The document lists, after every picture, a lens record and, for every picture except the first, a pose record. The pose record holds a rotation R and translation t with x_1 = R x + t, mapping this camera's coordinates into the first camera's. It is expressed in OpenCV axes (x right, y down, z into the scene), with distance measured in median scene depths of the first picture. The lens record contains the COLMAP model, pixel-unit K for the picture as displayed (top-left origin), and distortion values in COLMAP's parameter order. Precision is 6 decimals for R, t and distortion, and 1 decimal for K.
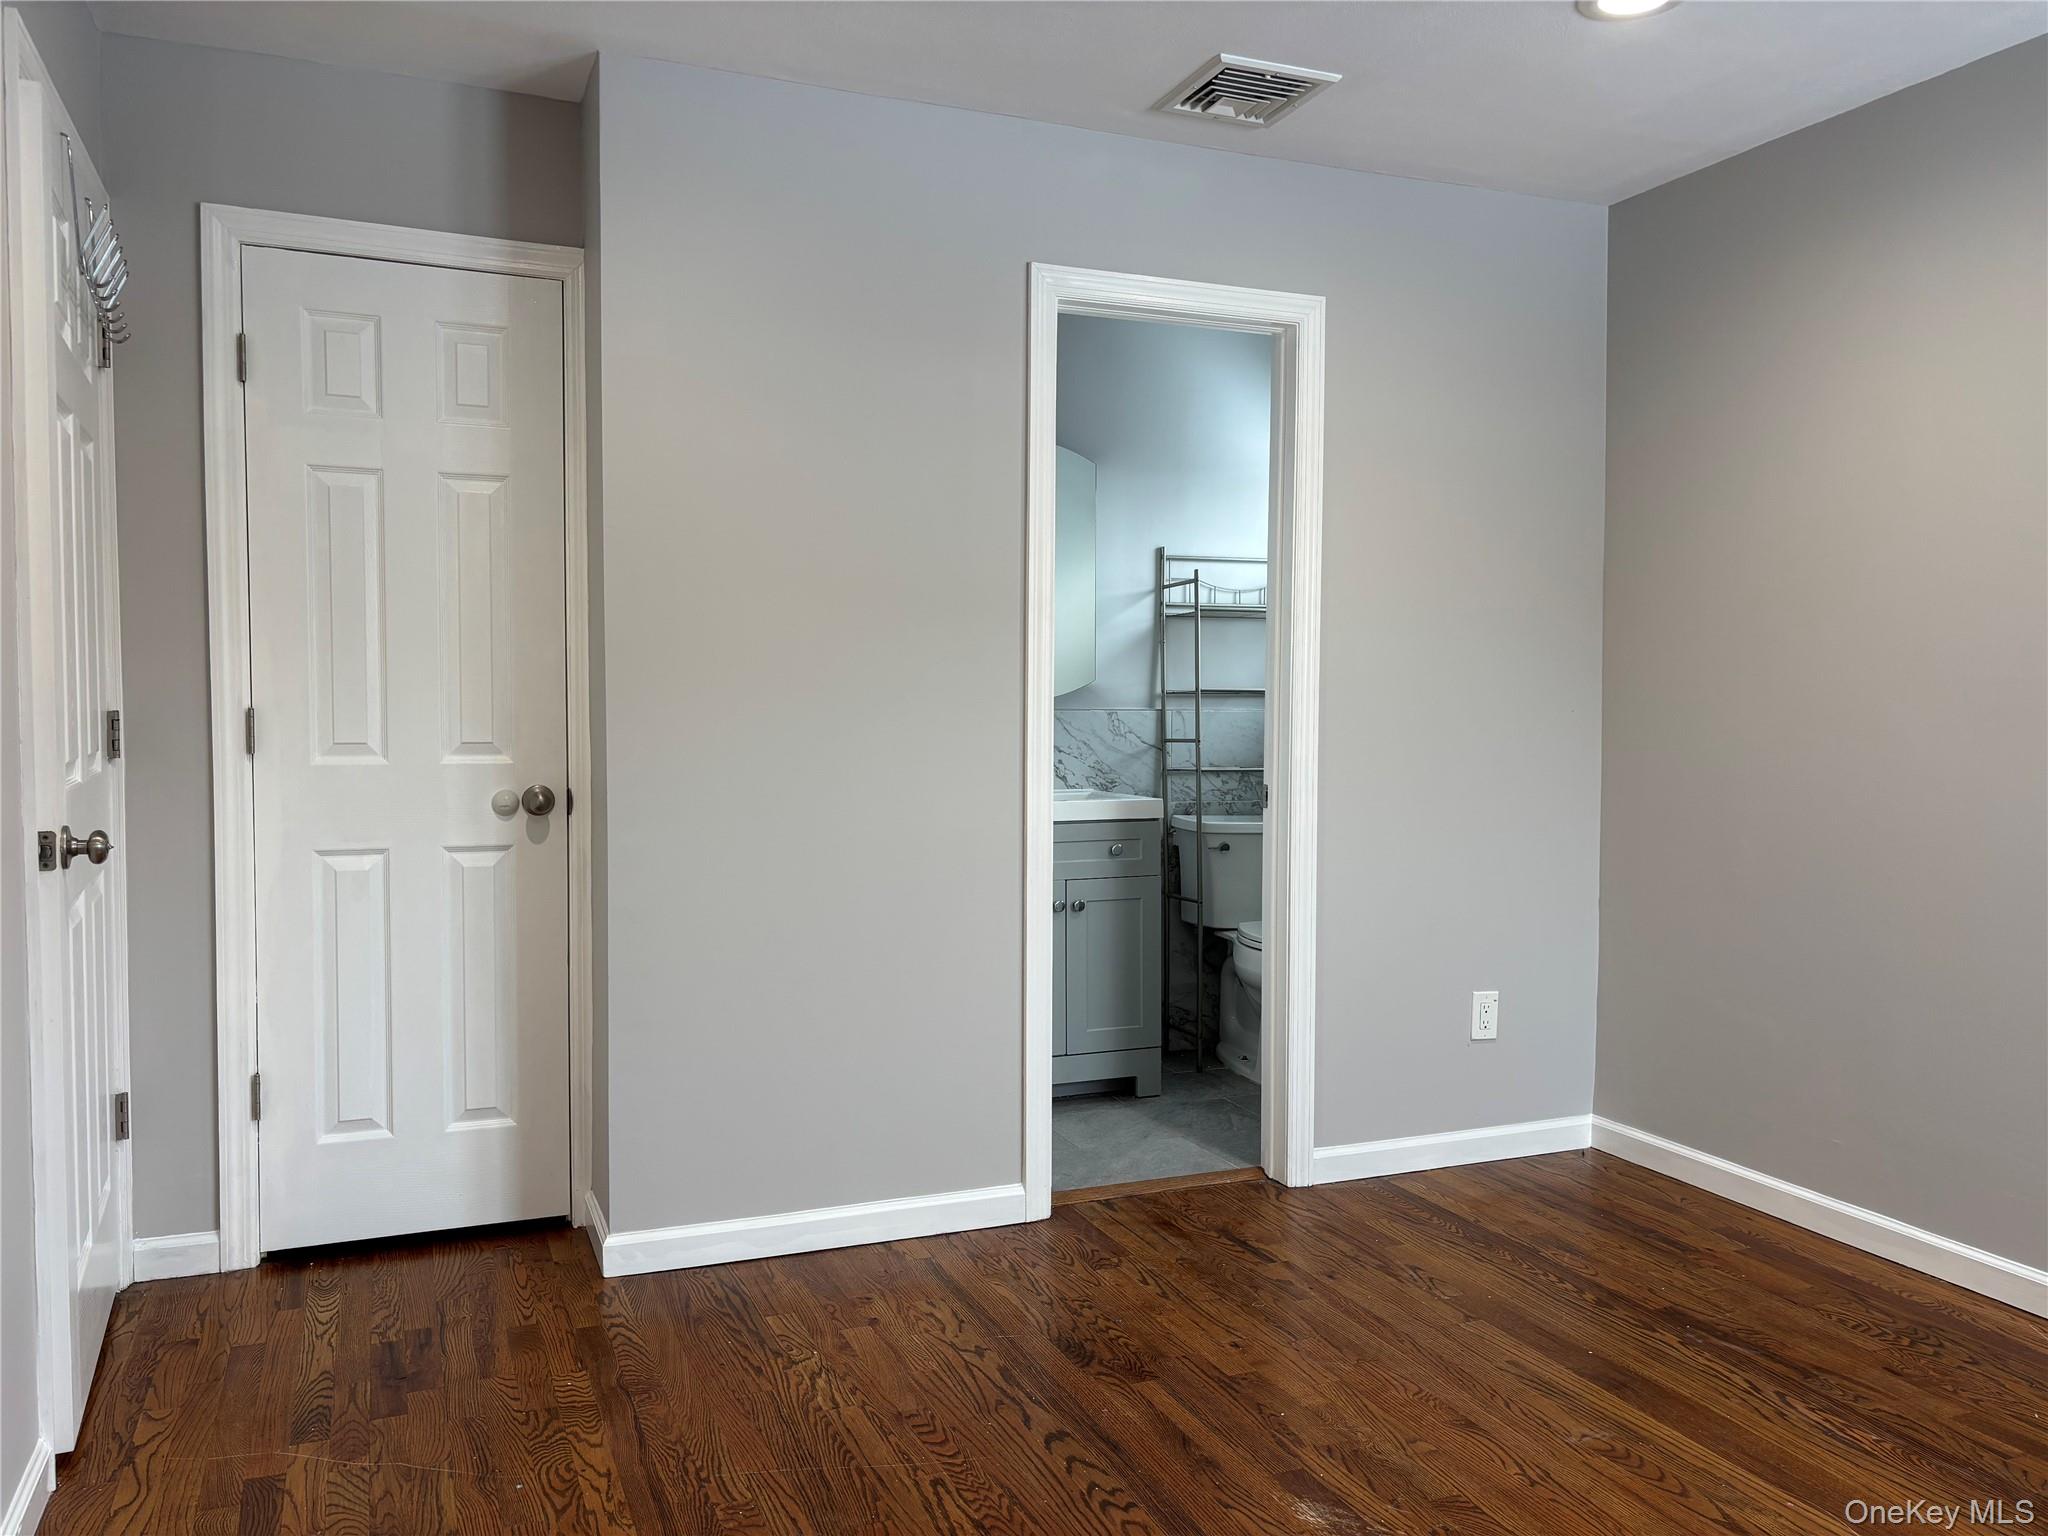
lens RADIAL K [[1551.2, 0, 1014.5], [0, 1551.2, 778.9], [0, 0, 1]] dist [0.034120, -0.003440]
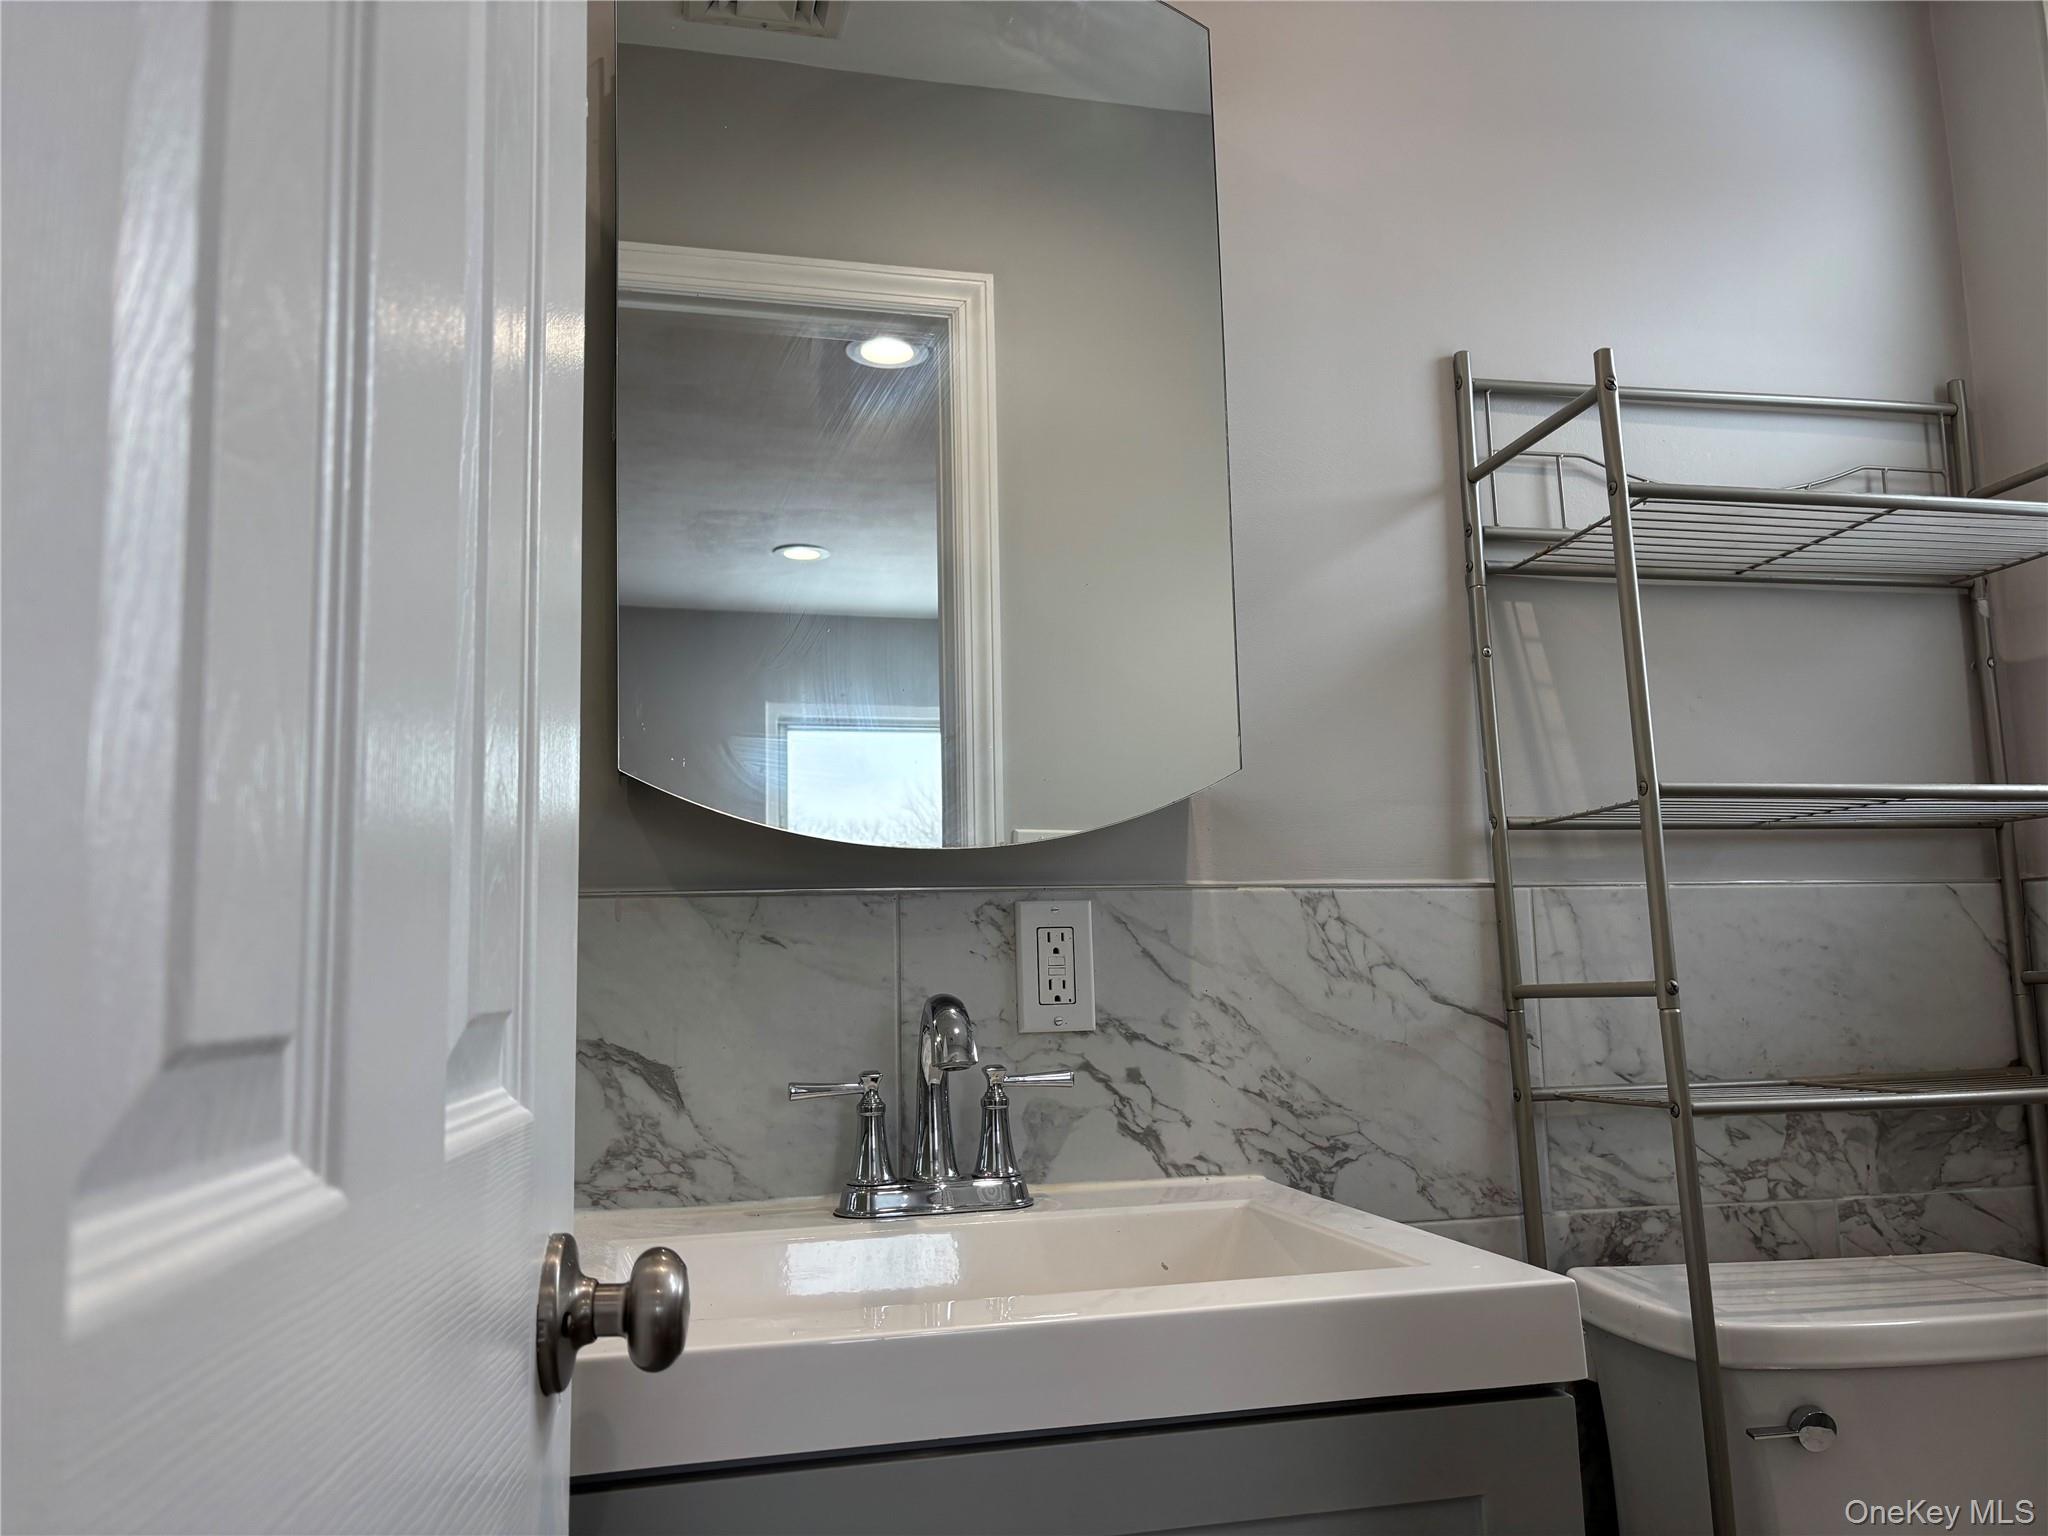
lens RADIAL K [[1551.2, 0, 1014.5], [0, 1551.2, 778.9], [0, 0, 1]] dist [0.034120, -0.003440]
pose [[0.987171, -0.044085, -0.153458, 0.052331], [0.017310, 0.985011, -0.171619, -0.015982], [0.158724, 0.166761, 0.973138, 0.708065]]
